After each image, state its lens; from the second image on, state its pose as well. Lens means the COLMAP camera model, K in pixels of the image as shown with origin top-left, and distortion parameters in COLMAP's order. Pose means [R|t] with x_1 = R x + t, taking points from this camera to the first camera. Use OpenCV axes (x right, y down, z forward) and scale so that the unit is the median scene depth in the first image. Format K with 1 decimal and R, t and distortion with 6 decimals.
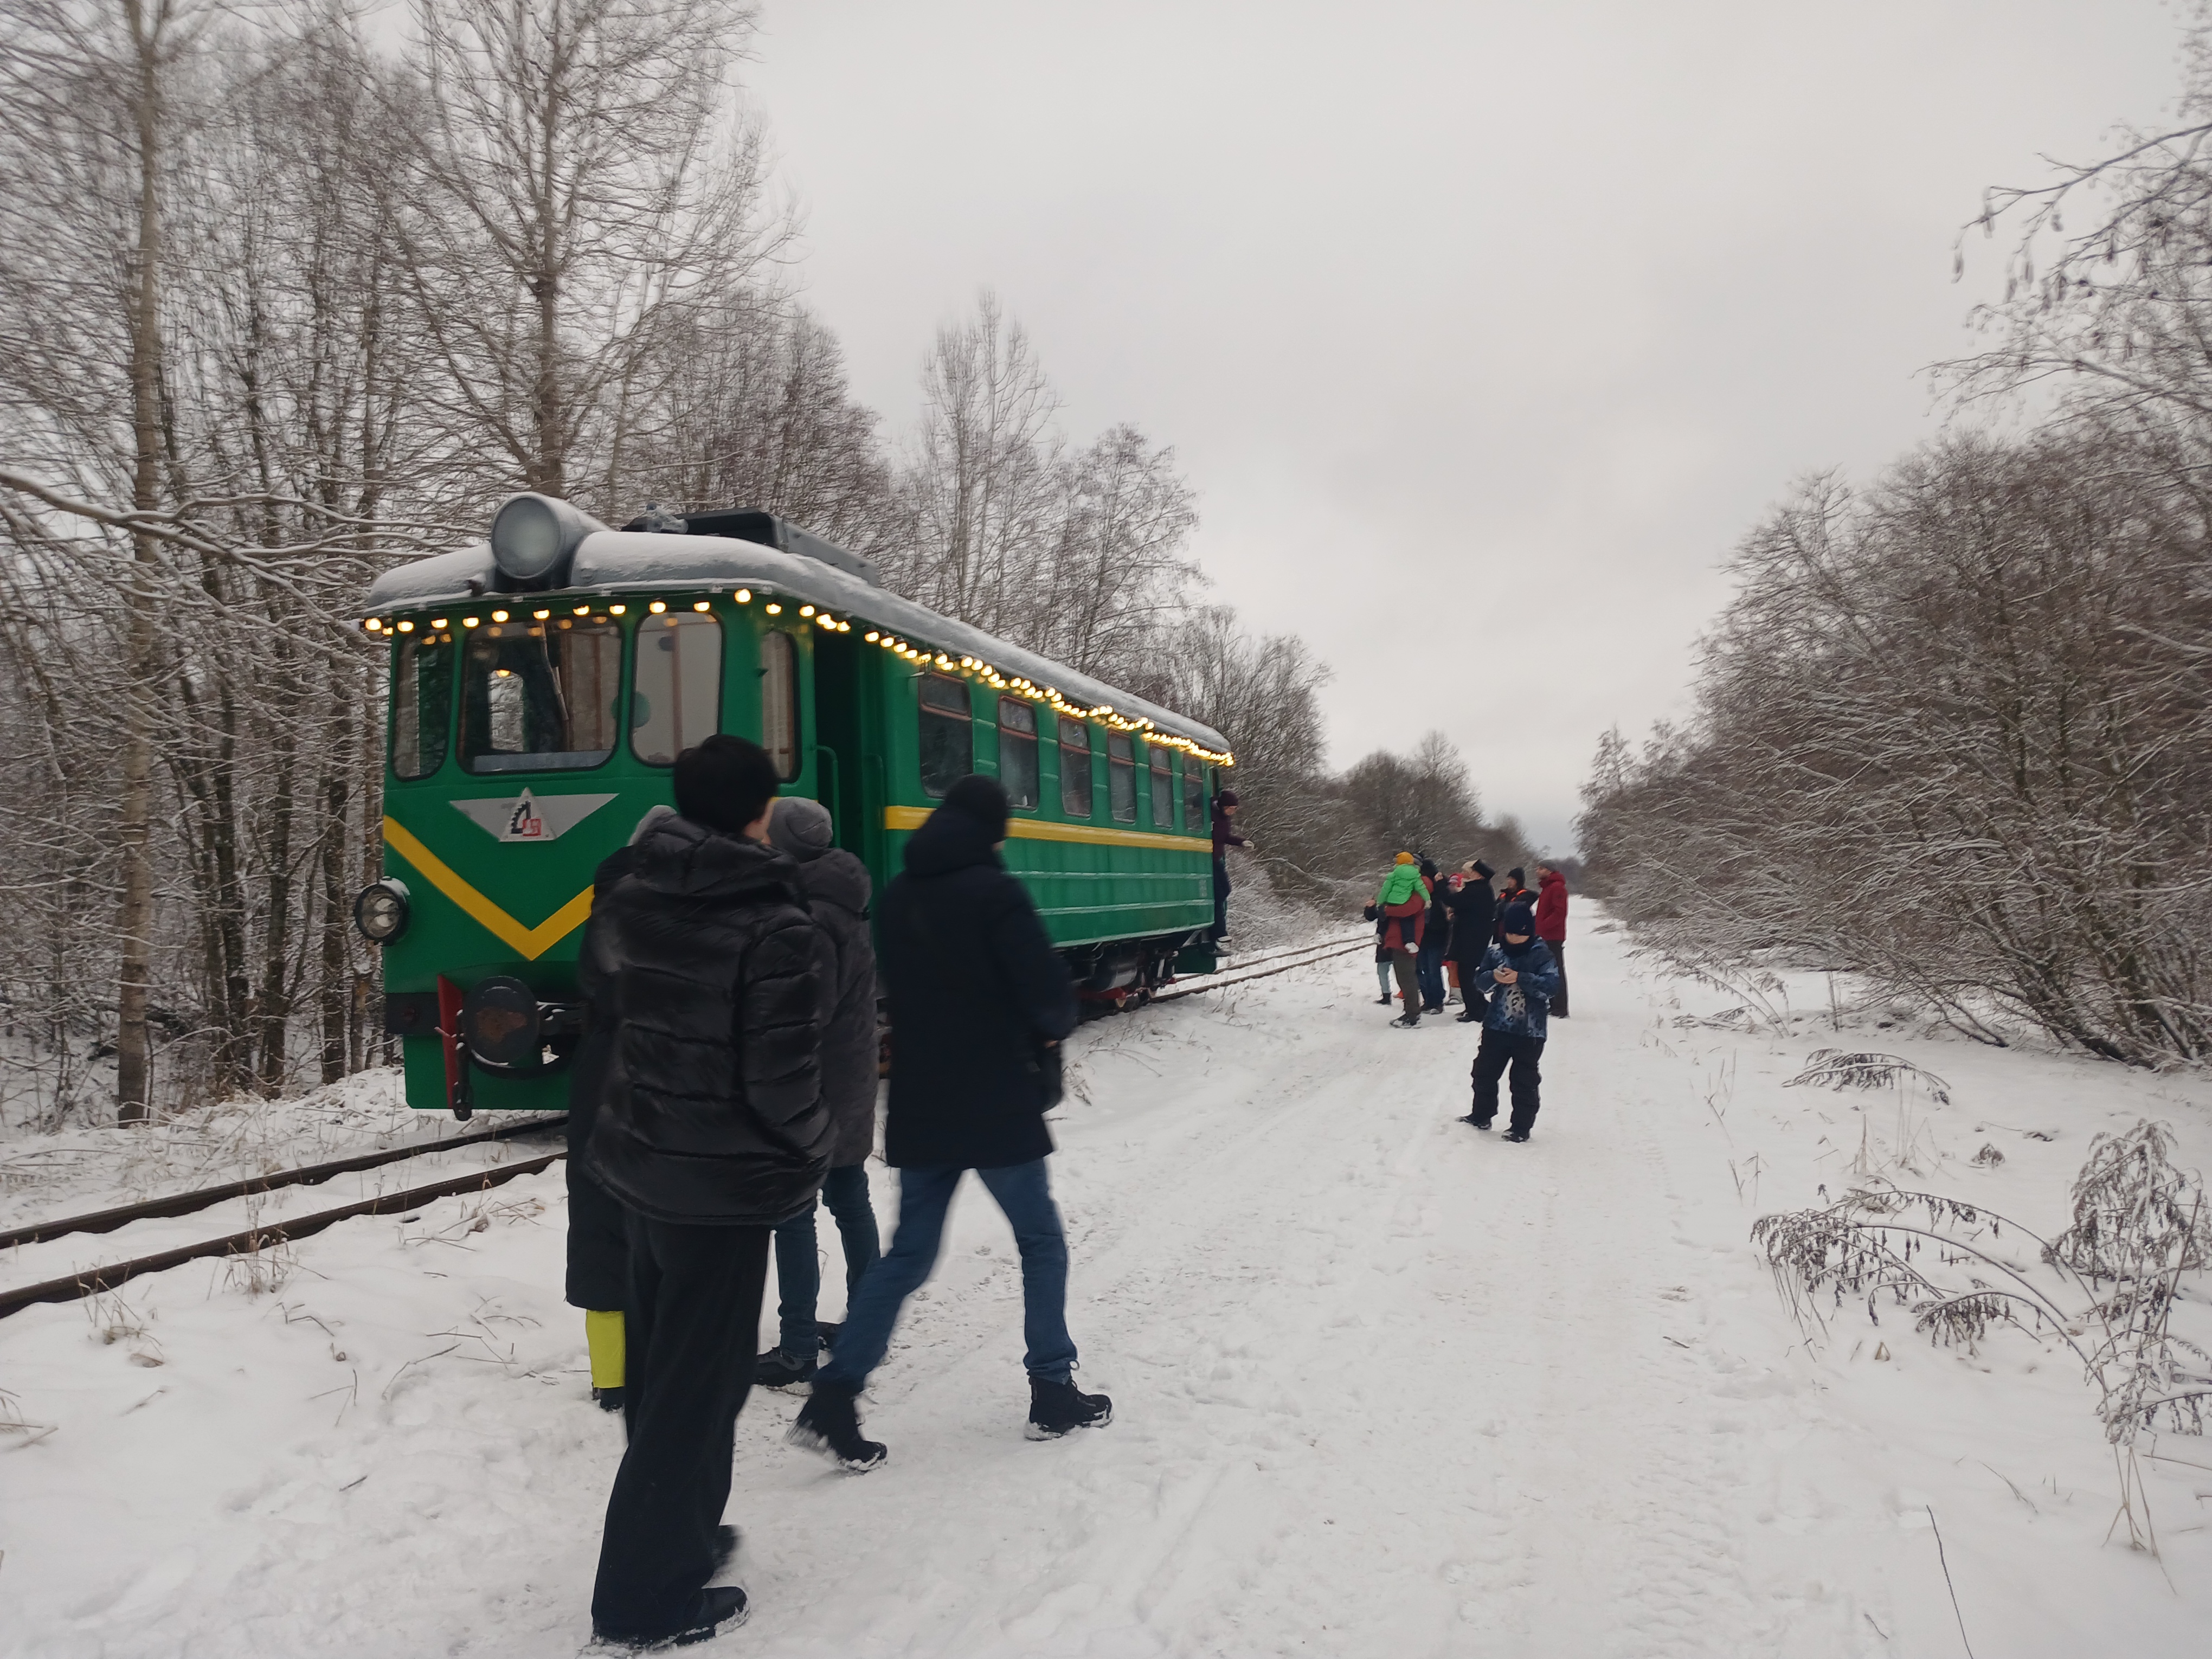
lens RADIAL K [[1650.2, 0, 1123.5], [0, 1650.2, 823.2], [0, 0, 1]] dist [0.107302, -0.139595]
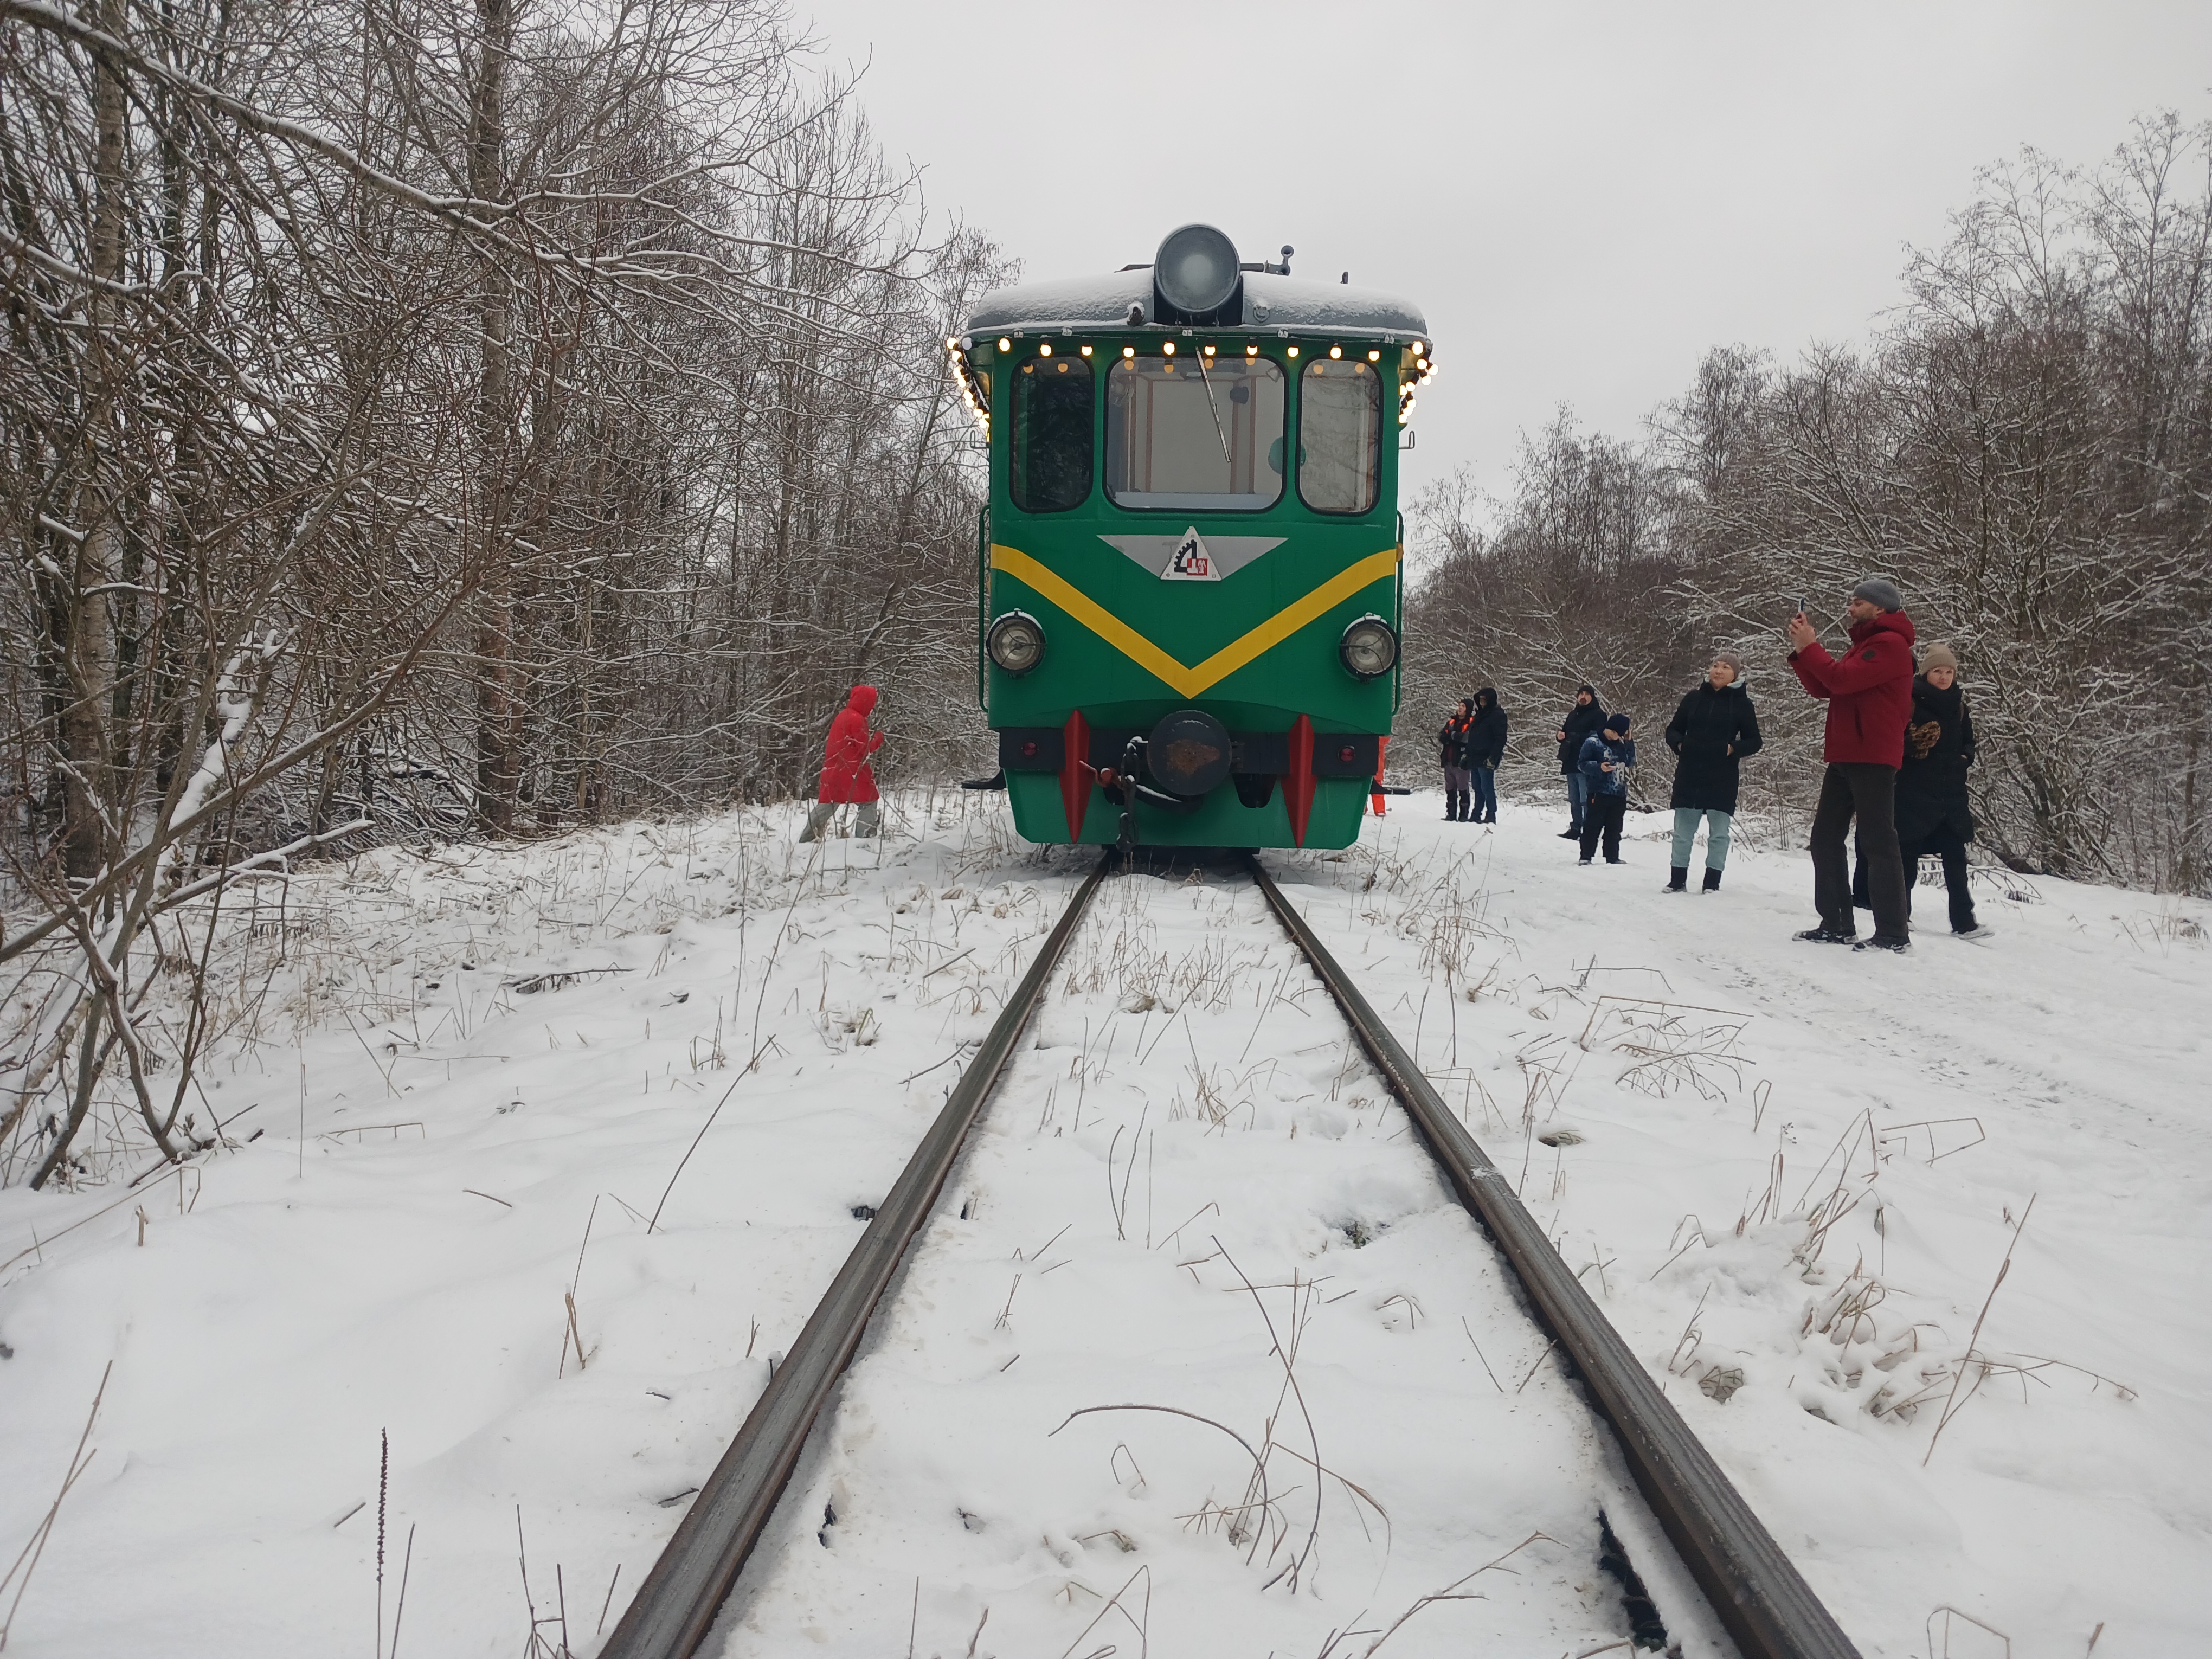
lens RADIAL K [[1650.2, 0, 1123.5], [0, 1650.2, 823.2], [0, 0, 1]] dist [0.107302, -0.139595]
pose [[0.971357, 0.031539, 0.235523, -0.211061], [-0.053314, 0.994810, 0.086666, 0.024378], [-0.231568, -0.096740, 0.967997, 0.008557]]
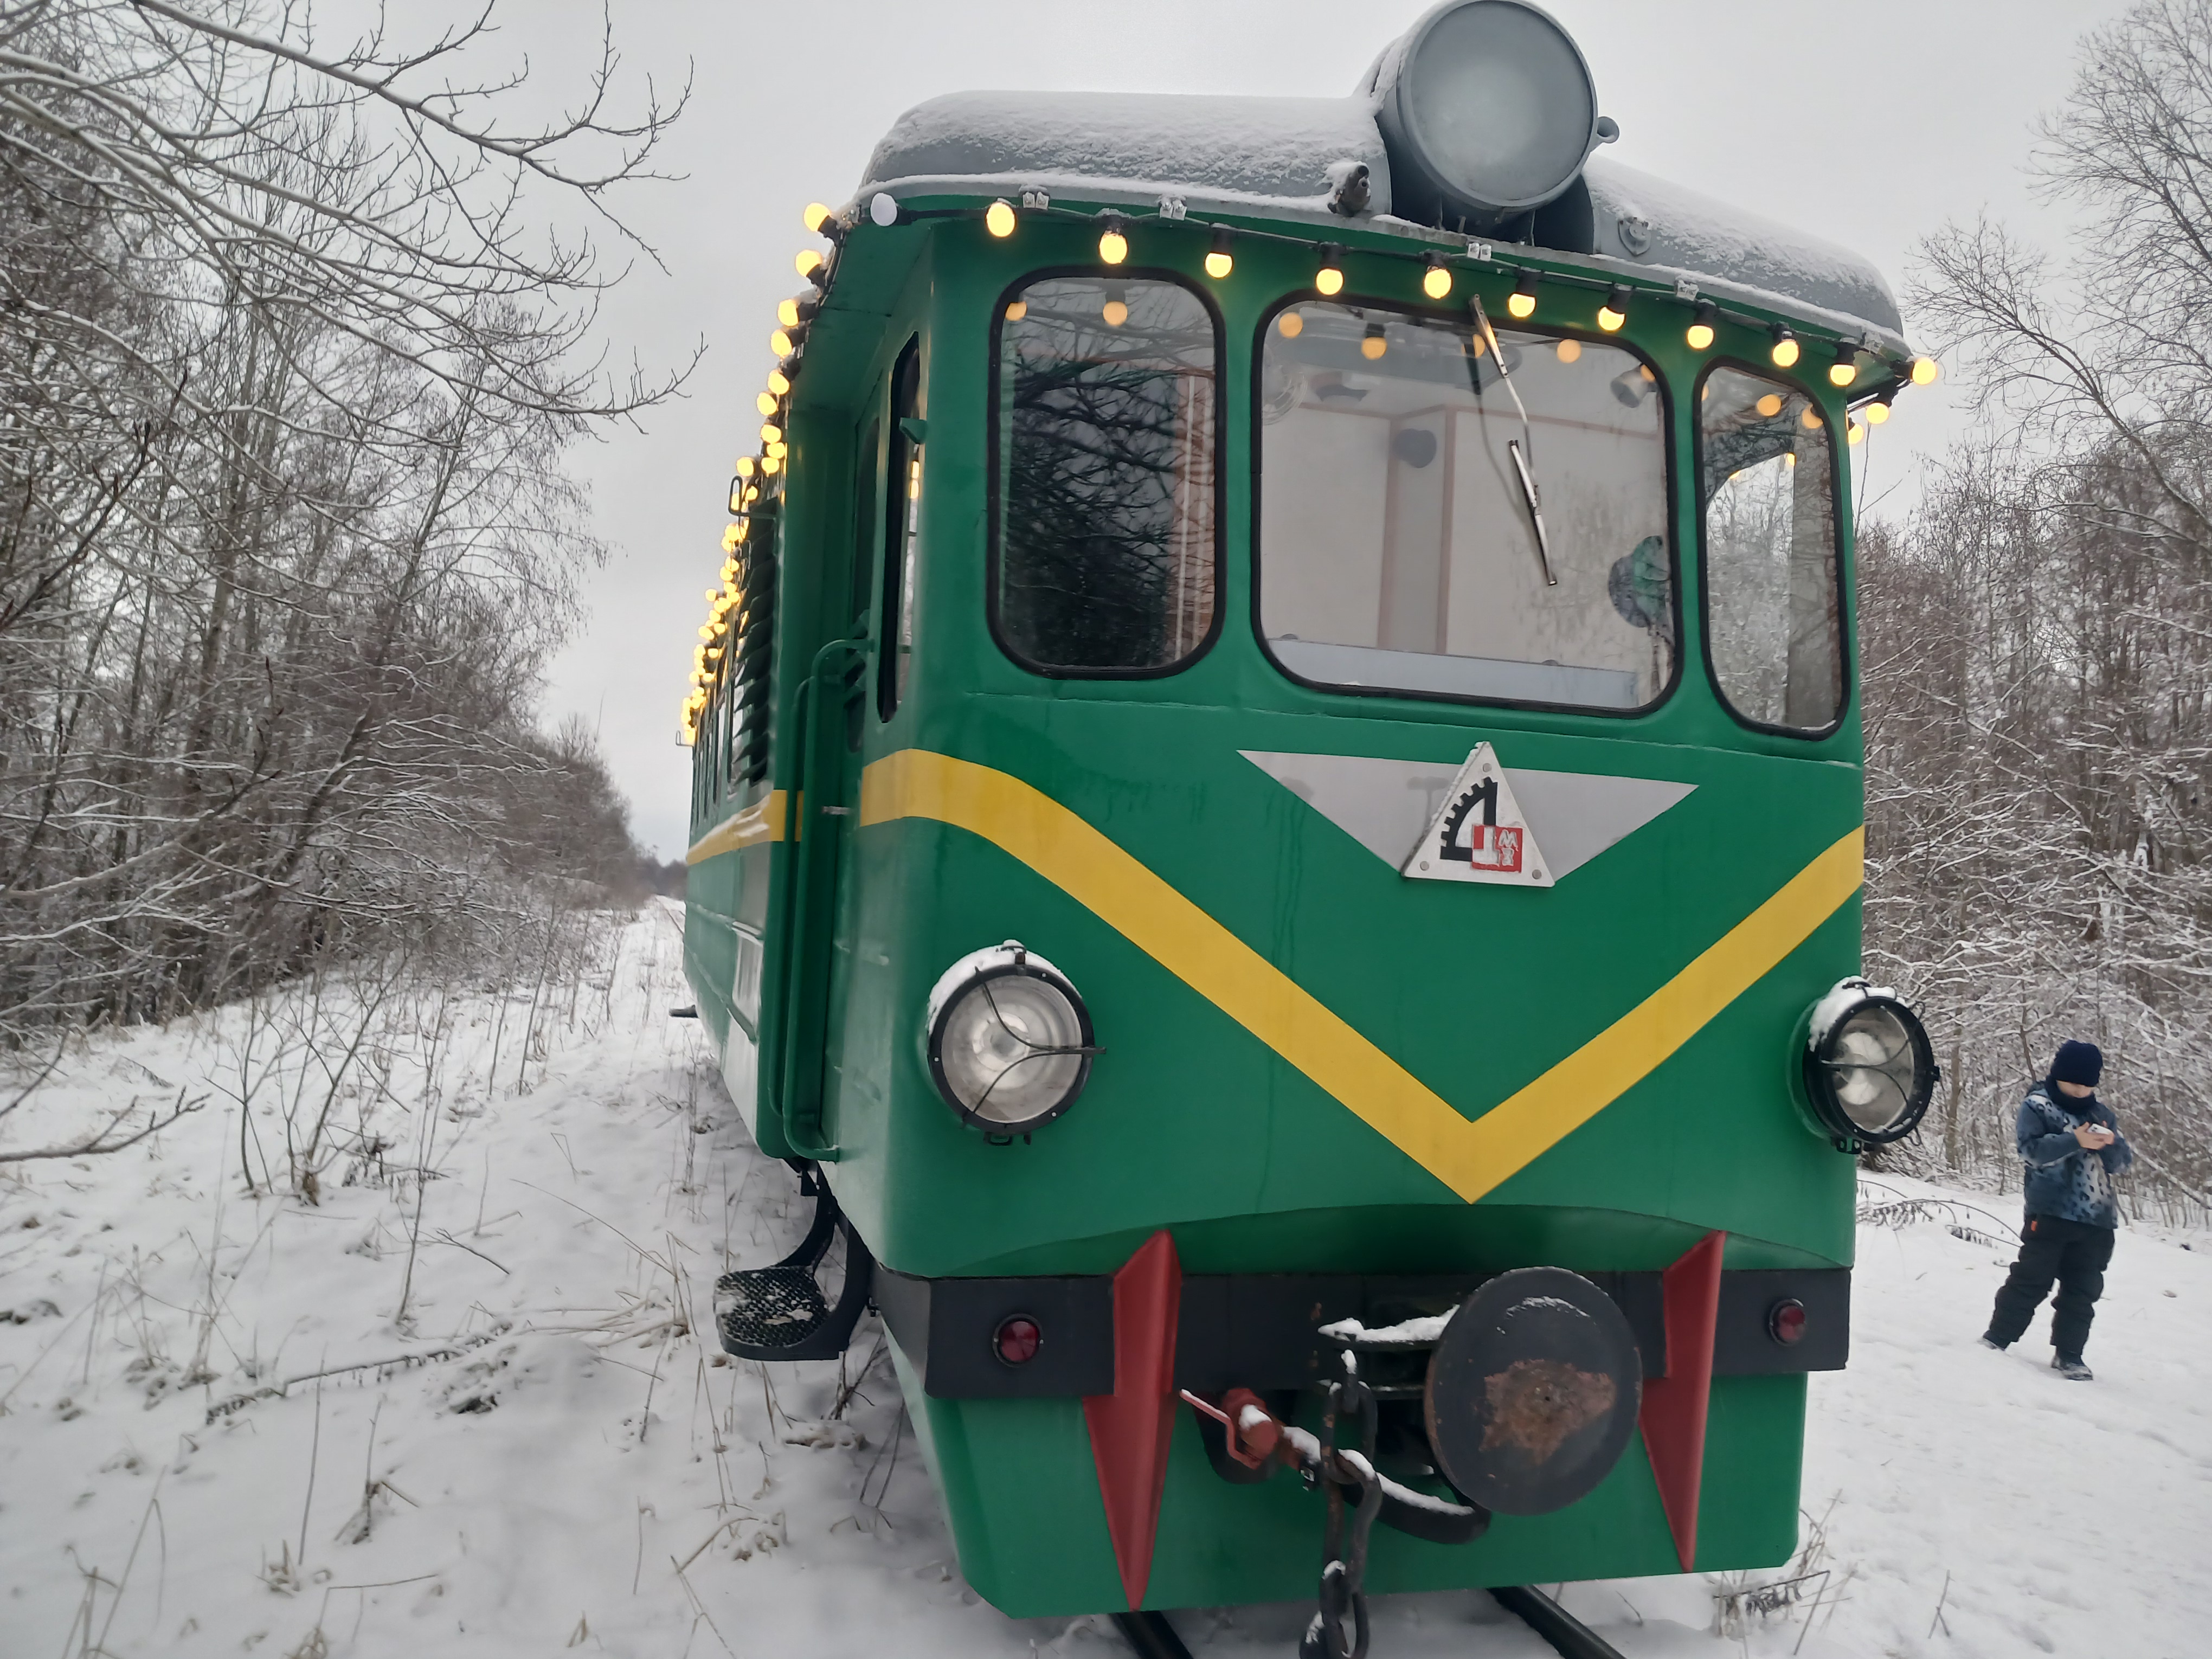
lens RADIAL K [[1660.0, 0, 1112.1], [0, 1660.0, 787.4], [0, 0, 1]] dist [0.080632, -0.150570]
pose [[0.855675, 0.104964, 0.506757, -0.209248], [-0.094522, 0.994442, -0.046375, 0.004955], [-0.508808, -0.008217, 0.860841, 0.240755]]
